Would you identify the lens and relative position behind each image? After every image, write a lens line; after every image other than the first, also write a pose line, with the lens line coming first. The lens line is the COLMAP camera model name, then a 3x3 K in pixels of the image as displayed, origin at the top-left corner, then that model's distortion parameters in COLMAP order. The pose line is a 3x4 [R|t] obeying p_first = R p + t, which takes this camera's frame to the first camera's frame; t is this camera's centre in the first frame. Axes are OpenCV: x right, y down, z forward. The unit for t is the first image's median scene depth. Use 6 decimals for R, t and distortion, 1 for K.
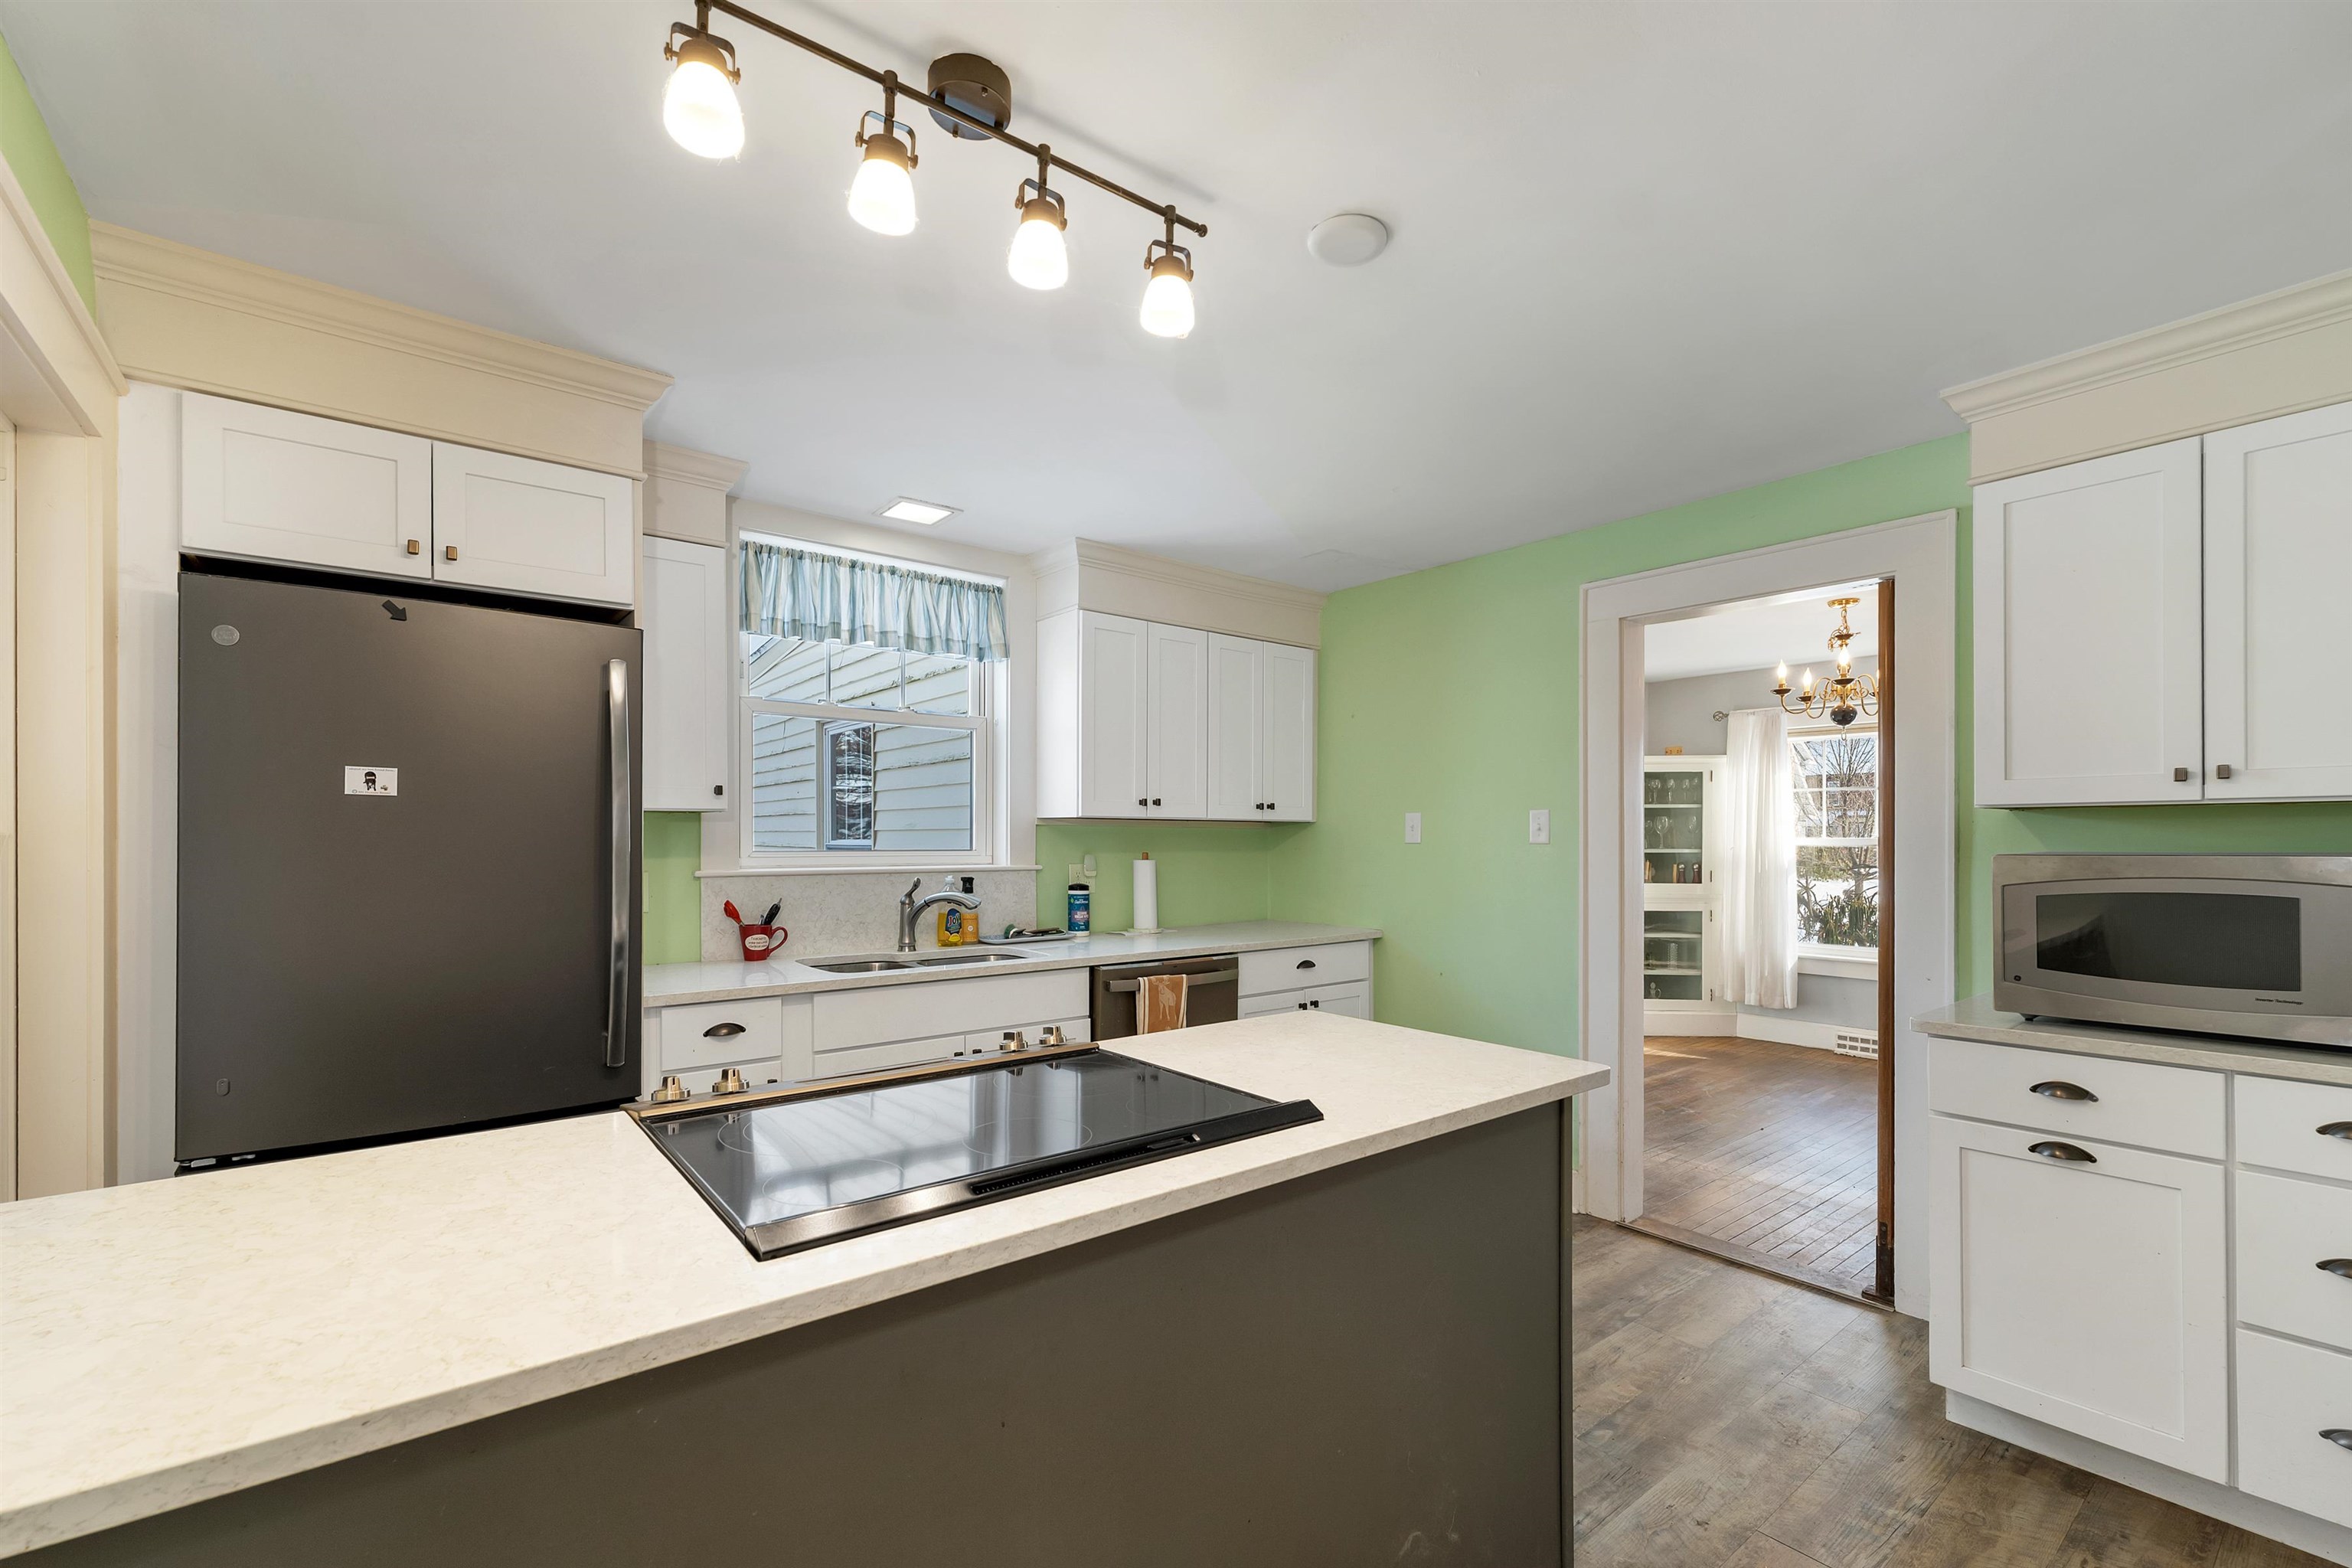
lens RADIAL K [[998.7, 0, 1176.7], [0, 998.7, 835.6], [0, 0, 1]] dist [0.000889, -0.000136]
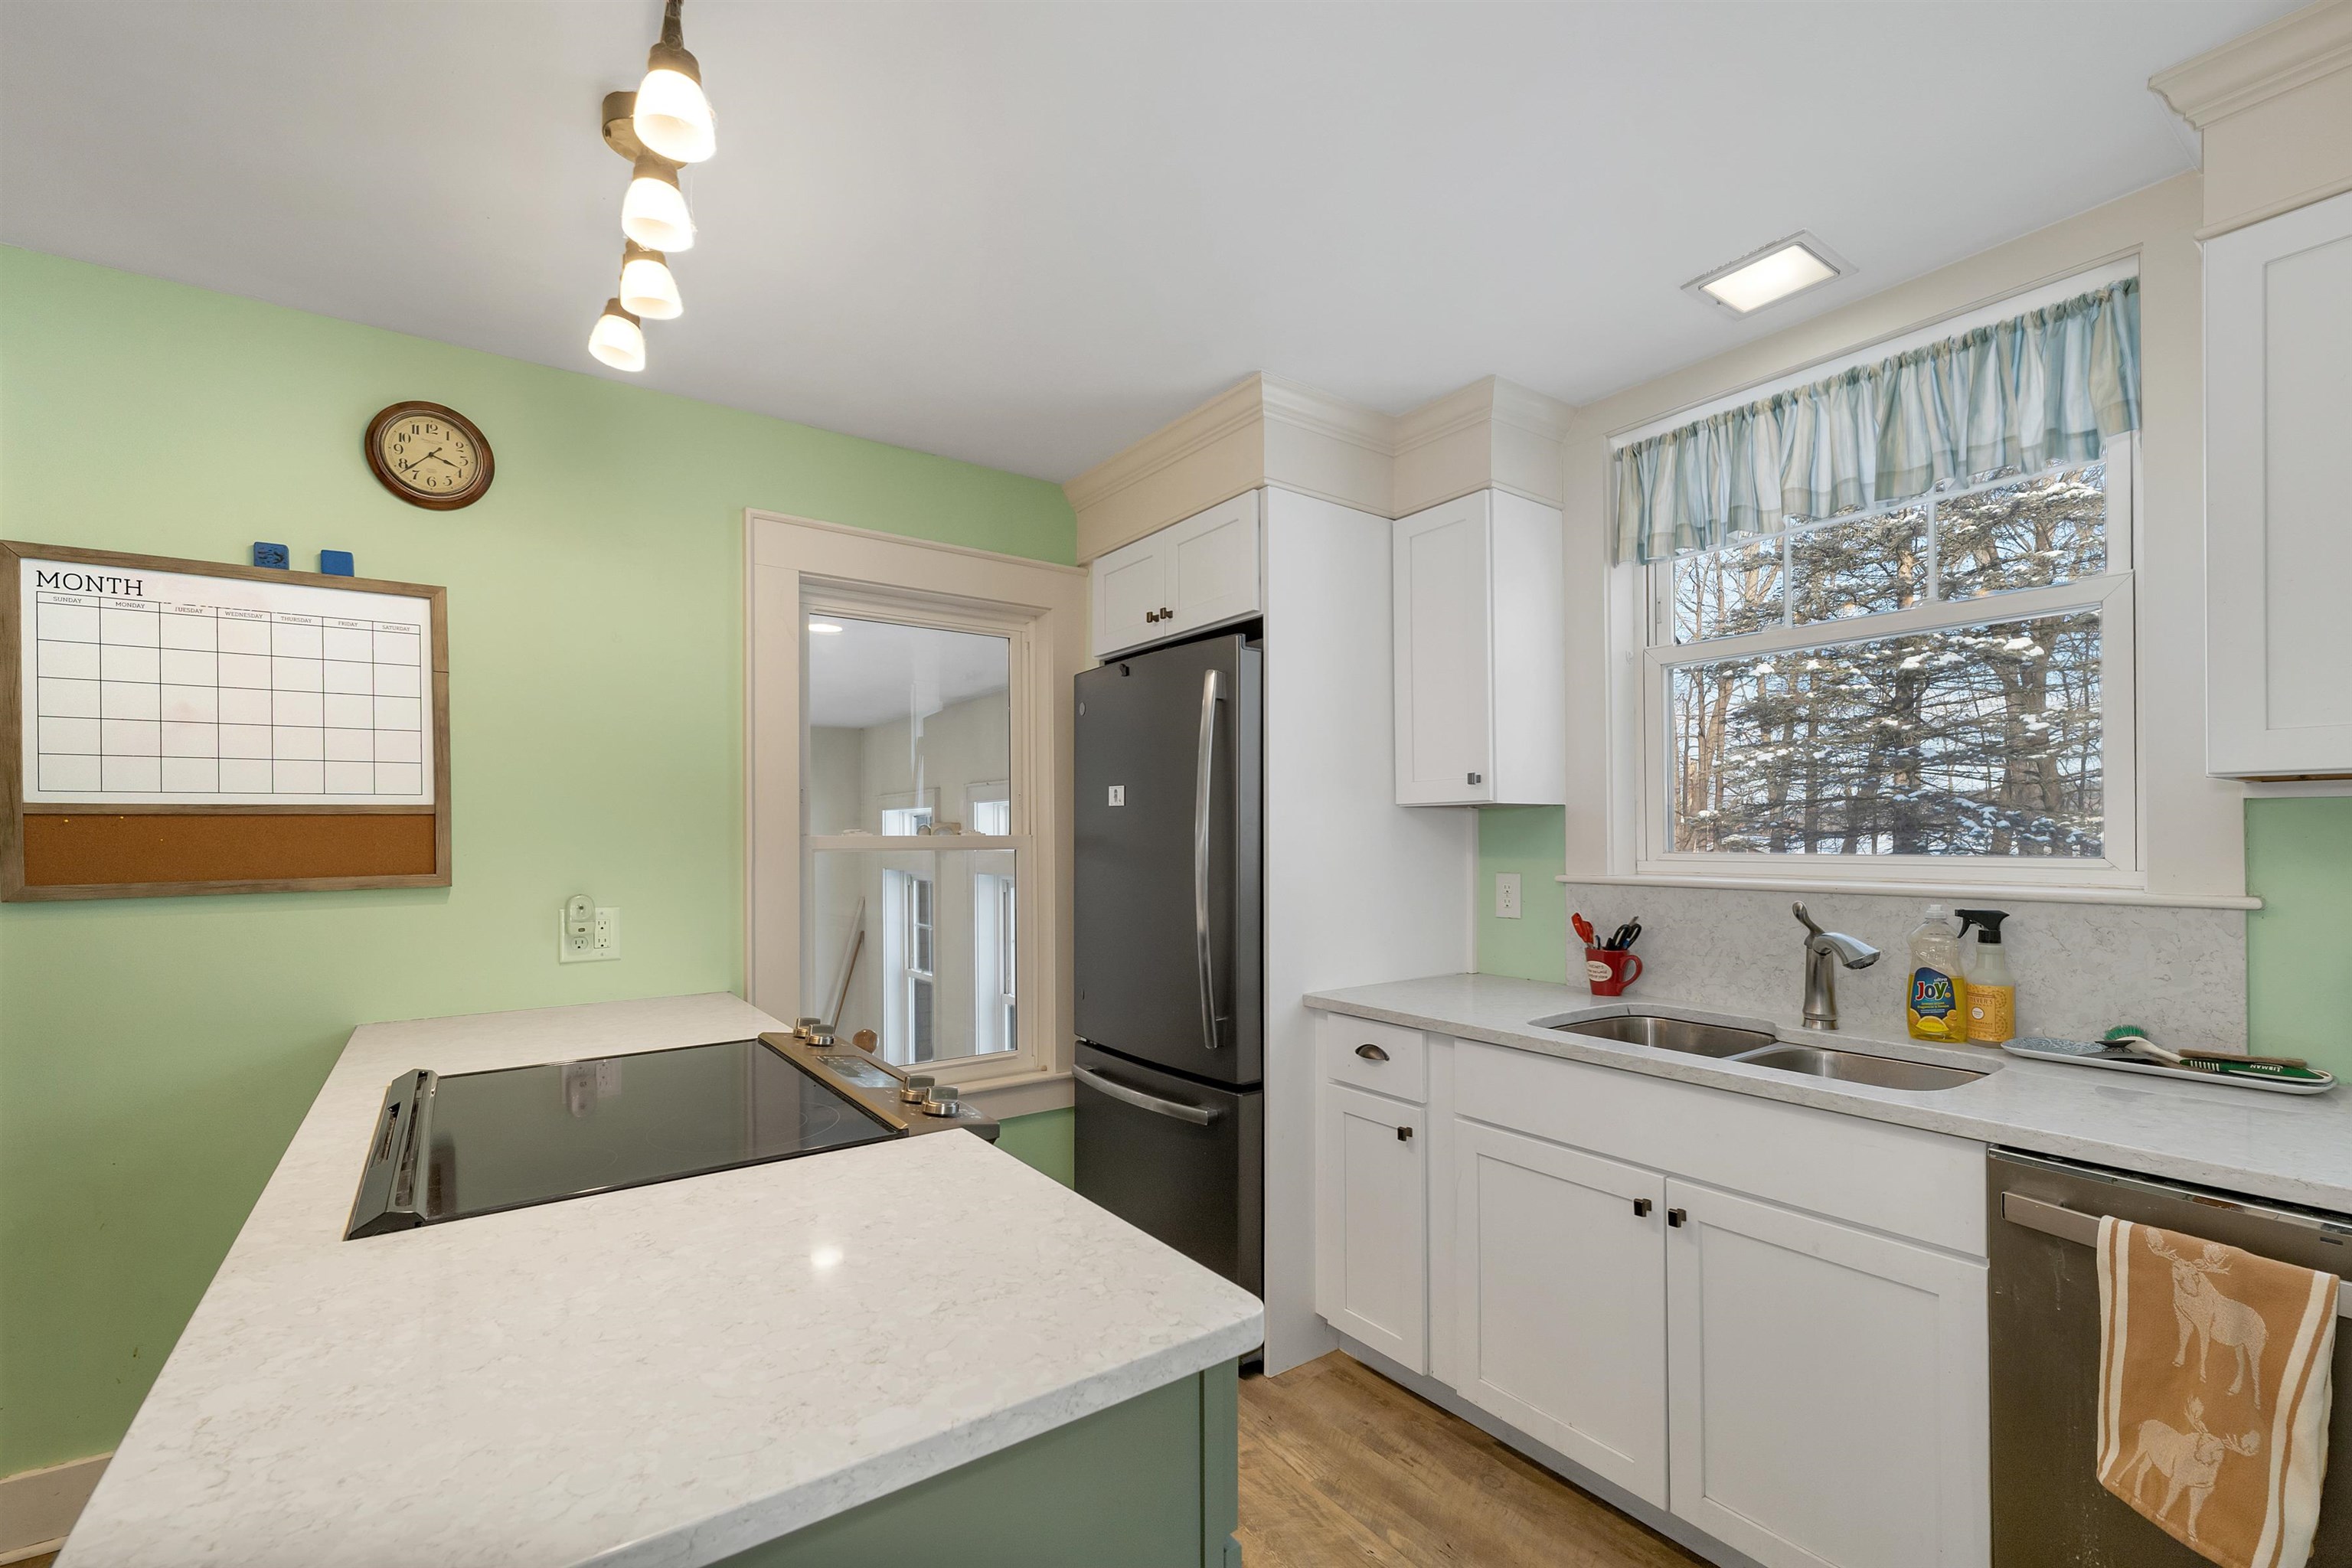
lens RADIAL K [[998.7, 0, 1176.7], [0, 998.7, 835.6], [0, 0, 1]] dist [0.000889, -0.000136]
pose [[-0.049287, -0.003429, -0.998779, 0.333930], [0.004266, 0.999984, -0.003644, 0.004050], [0.998776, -0.004440, -0.049271, 0.664664]]
